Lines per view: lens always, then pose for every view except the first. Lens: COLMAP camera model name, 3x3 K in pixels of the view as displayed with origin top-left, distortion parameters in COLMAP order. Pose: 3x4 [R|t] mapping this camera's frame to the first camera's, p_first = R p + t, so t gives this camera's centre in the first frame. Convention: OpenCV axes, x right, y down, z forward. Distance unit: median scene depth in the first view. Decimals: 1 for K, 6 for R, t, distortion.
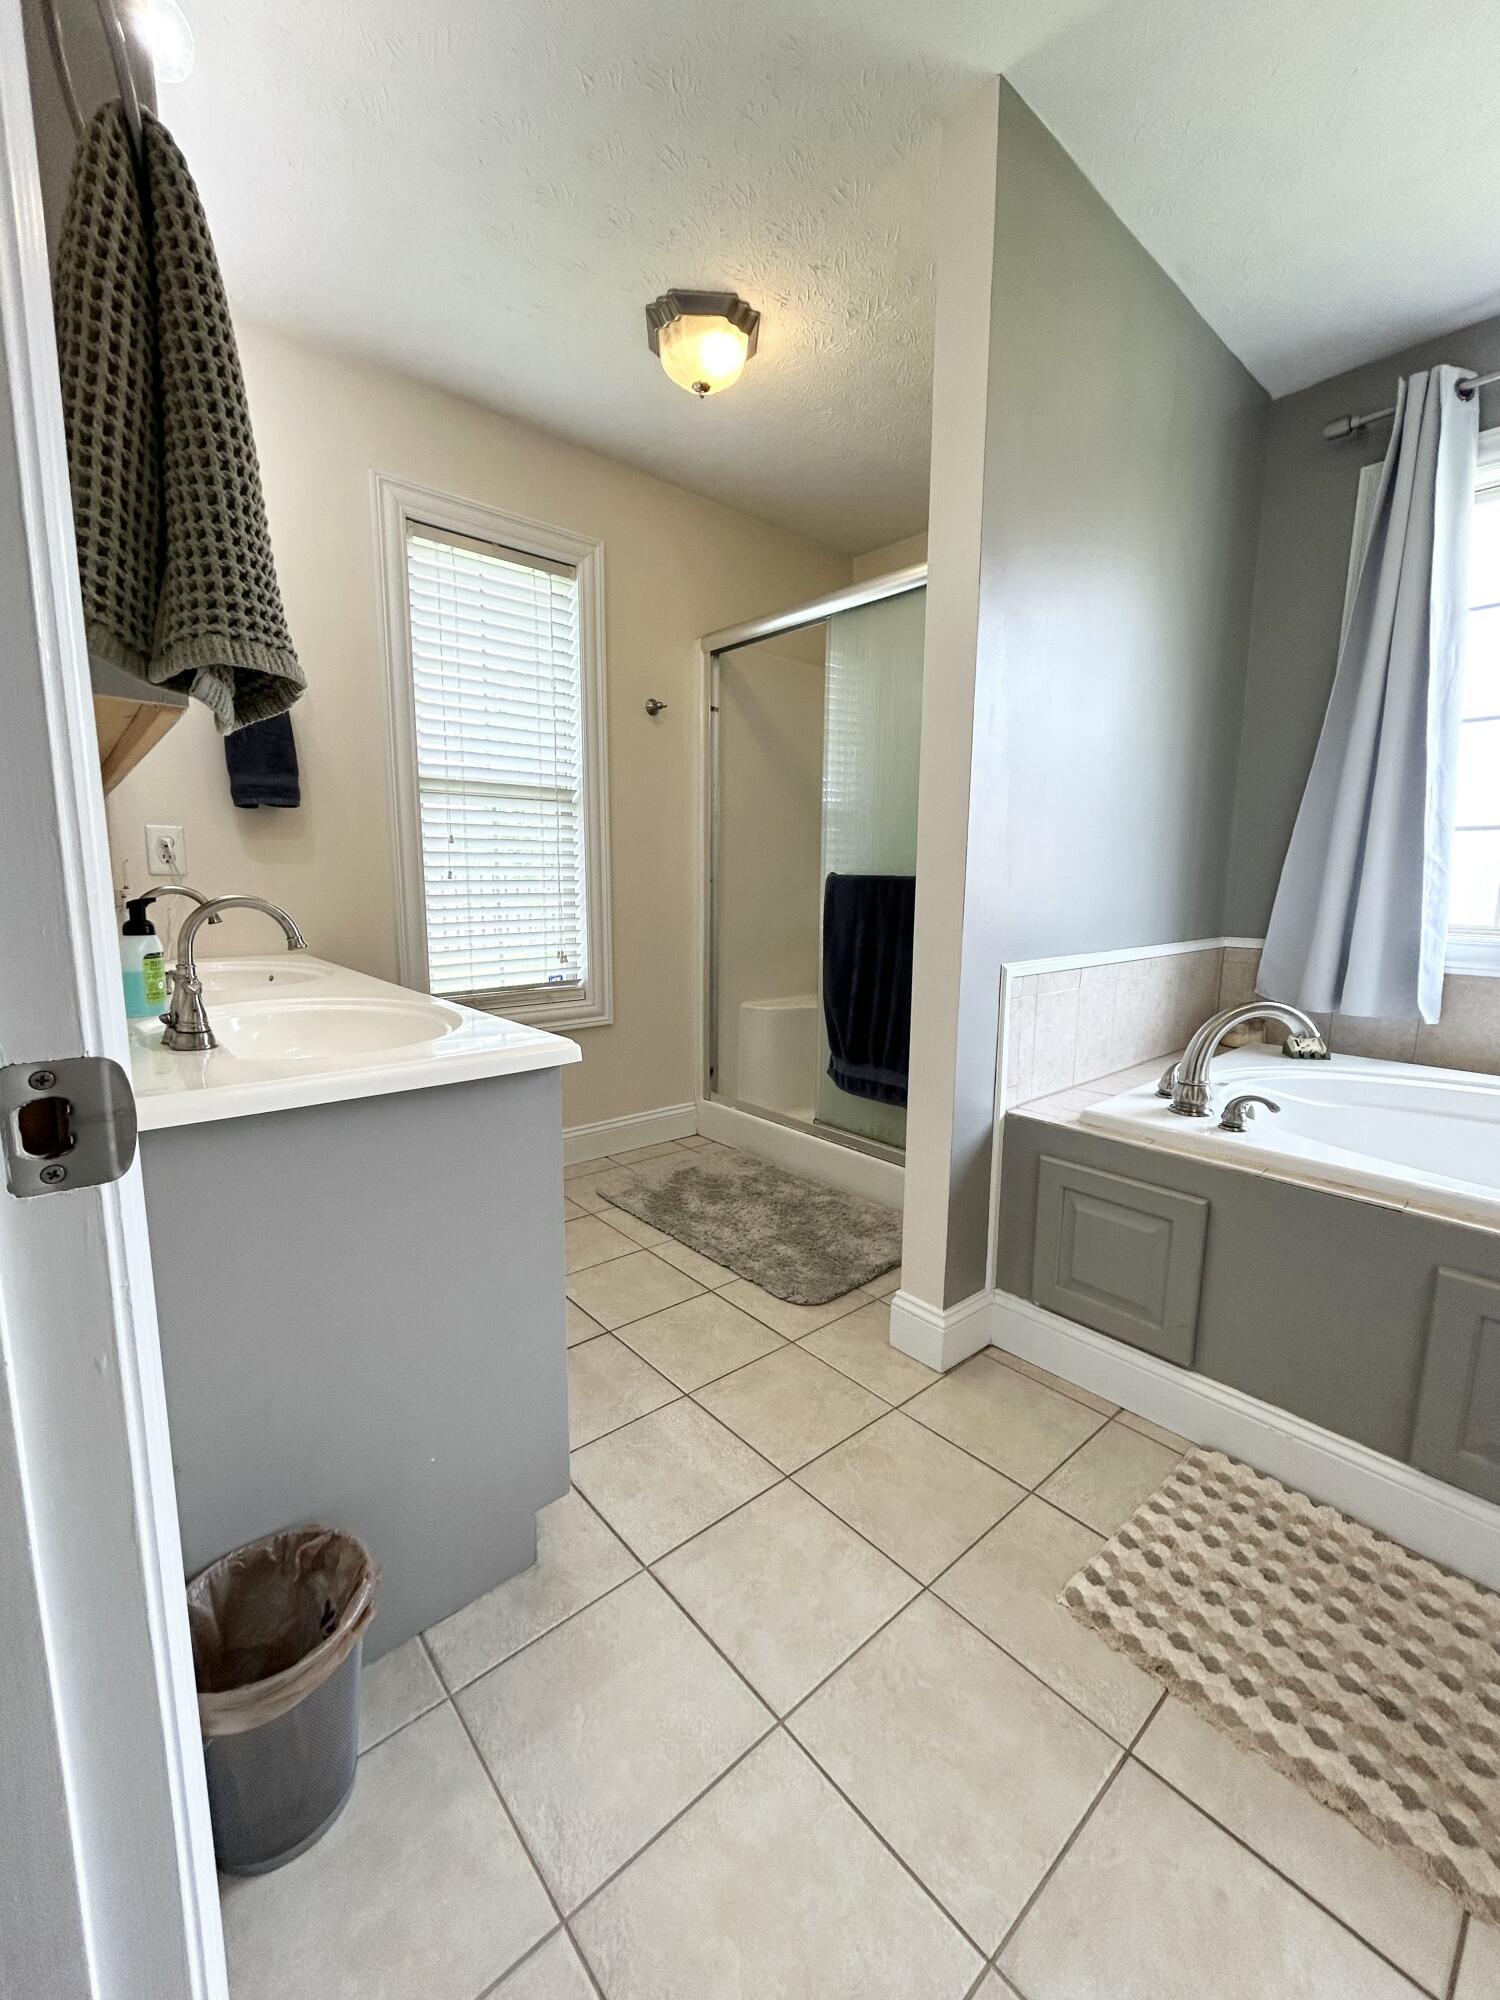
lens RADIAL K [[810.3, 0, 752.5], [0, 810.3, 998.6], [0, 0, 1]] dist [0.003254, 0.001678]
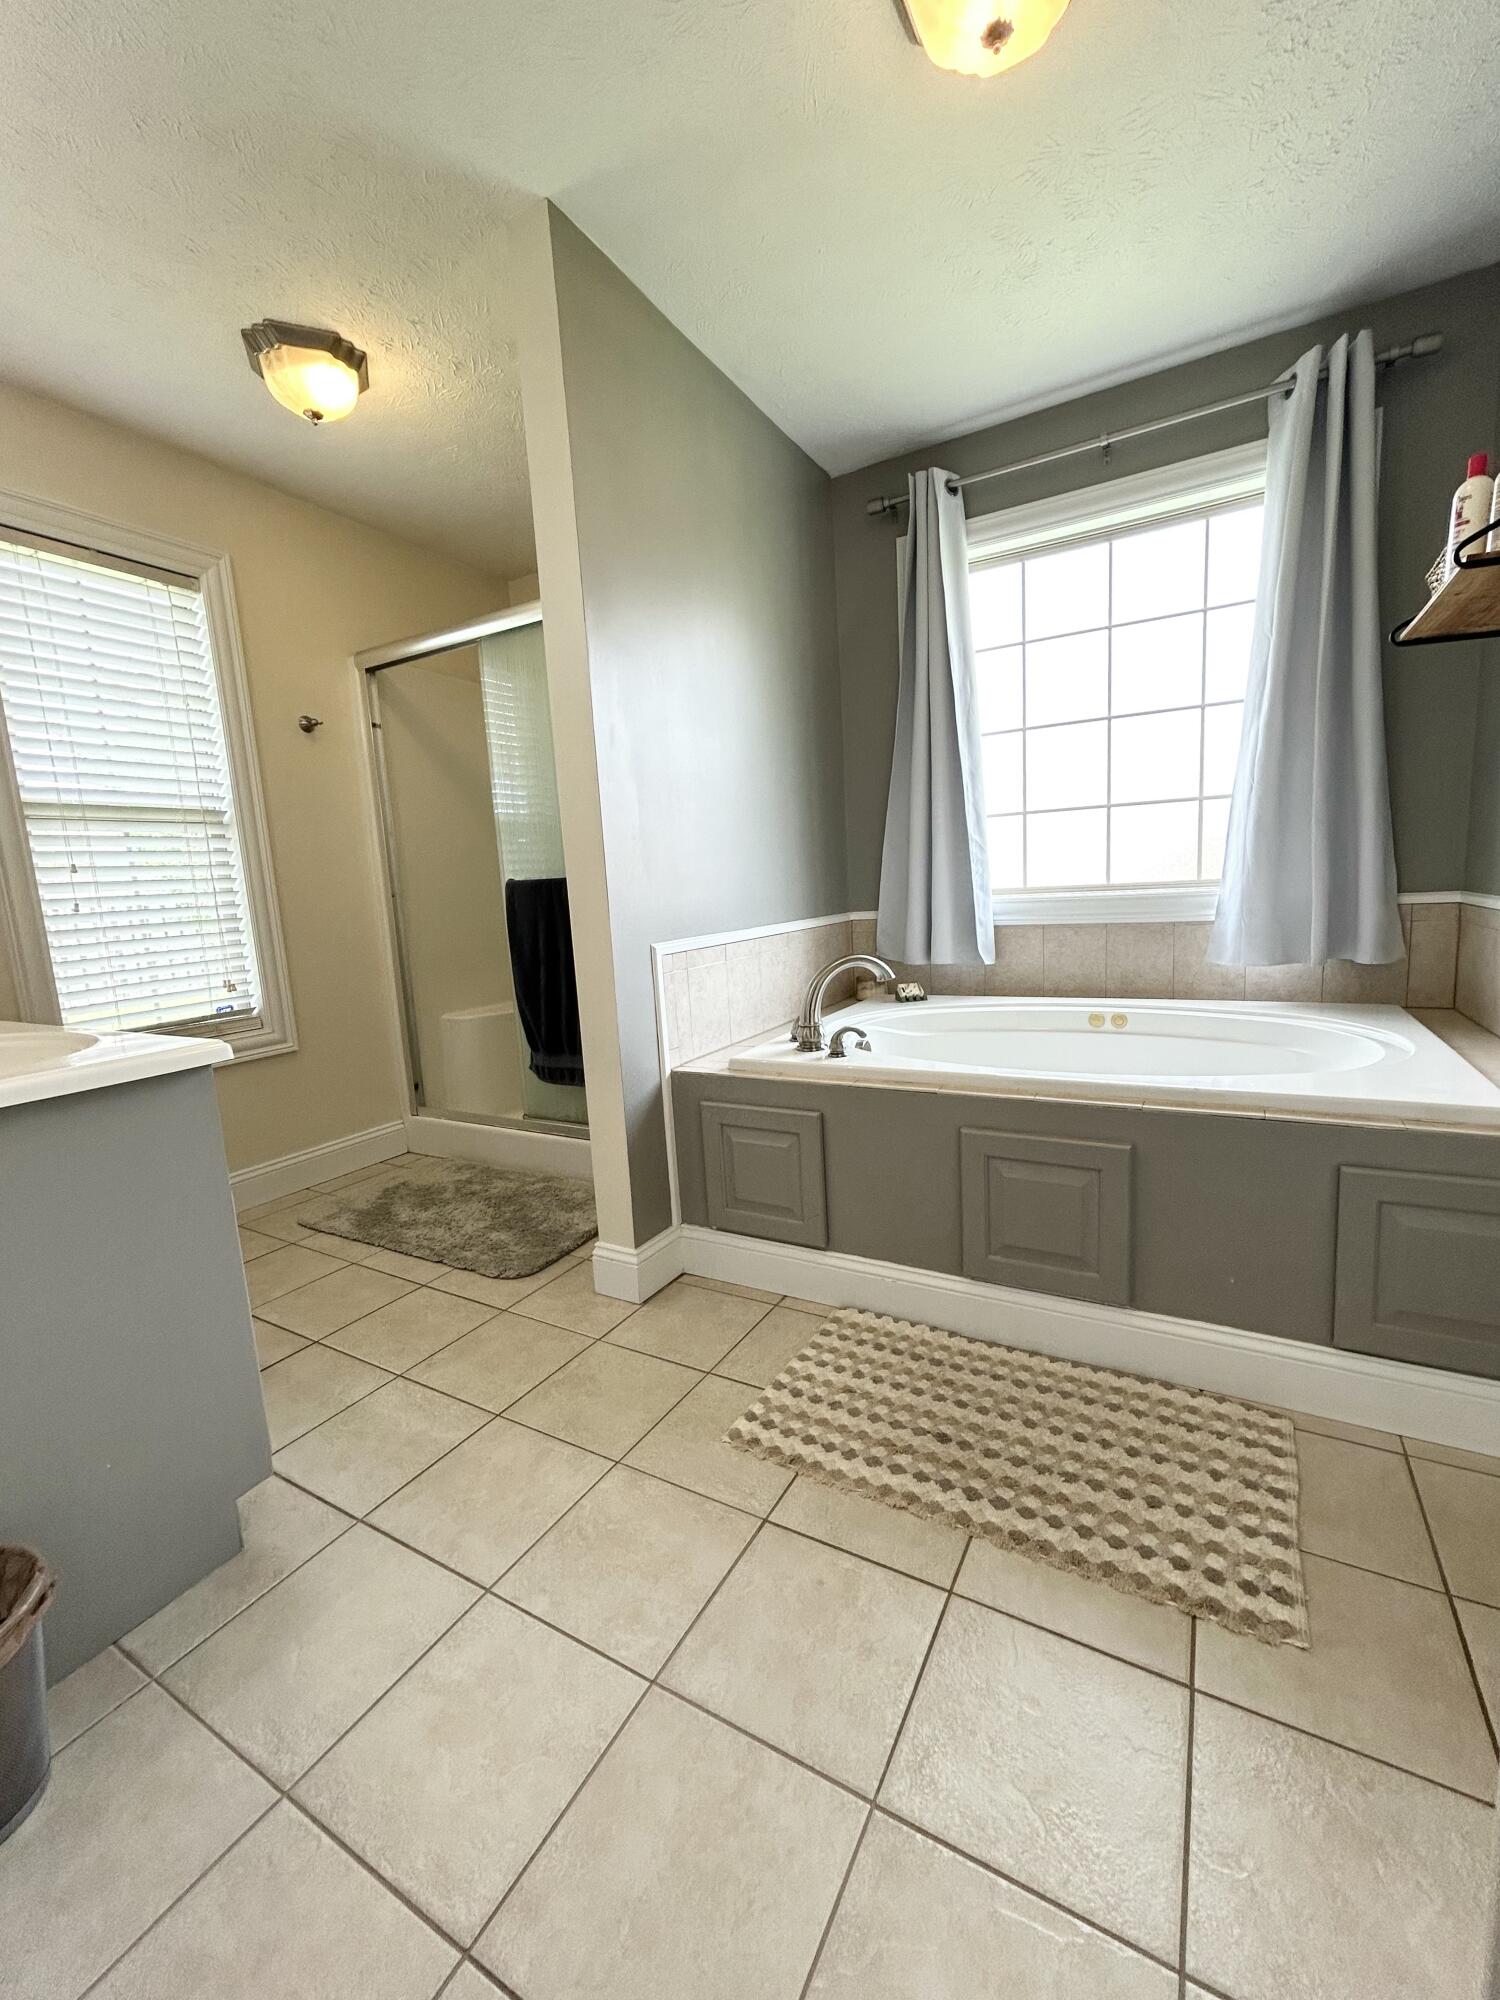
lens RADIAL K [[810.3, 0, 749.4], [0, 810.3, 999.1], [0, 0, 1]] dist [0.003254, 0.001678]
pose [[0.944154, -0.108449, 0.311146, 0.061176], [0.112933, 0.993596, 0.003625, 0.041724], [-0.309547, 0.031716, 0.950355, -0.132333]]
